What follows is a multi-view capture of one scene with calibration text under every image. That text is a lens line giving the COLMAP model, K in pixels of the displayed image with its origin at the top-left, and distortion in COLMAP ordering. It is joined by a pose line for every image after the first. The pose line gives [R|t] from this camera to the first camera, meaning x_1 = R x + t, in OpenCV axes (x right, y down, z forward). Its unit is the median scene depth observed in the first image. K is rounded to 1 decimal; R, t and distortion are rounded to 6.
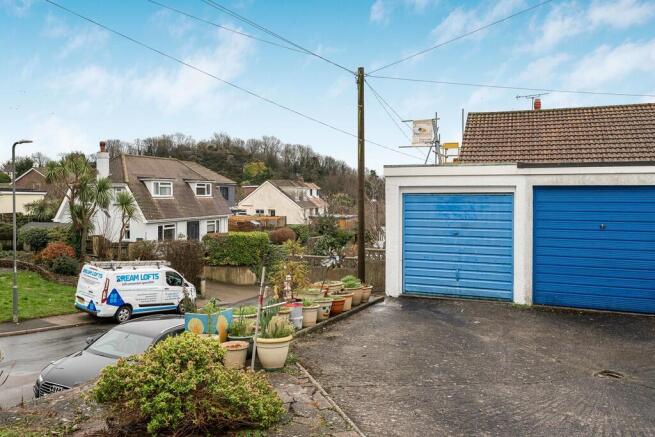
lens RADIAL K [[552.6, 0, 327.6], [0, 552.6, 217.2], [0, 0, 1]] dist [-0.005810, -0.000556]
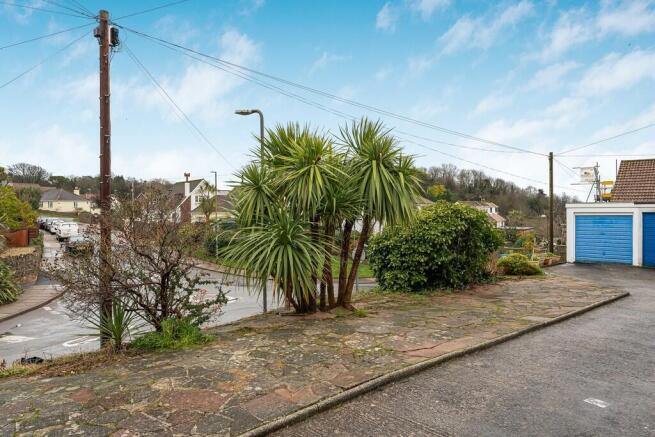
lens RADIAL K [[439.3, 0, 327.8], [0, 439.3, 219.9], [0, 0, 1]] dist [-0.000464, 0.000748]
pose [[0.932787, 0.001774, -0.360423, -0.071903], [-0.009356, 0.999770, -0.019292, 0.008313], [0.360306, 0.021368, 0.932589, -0.463971]]
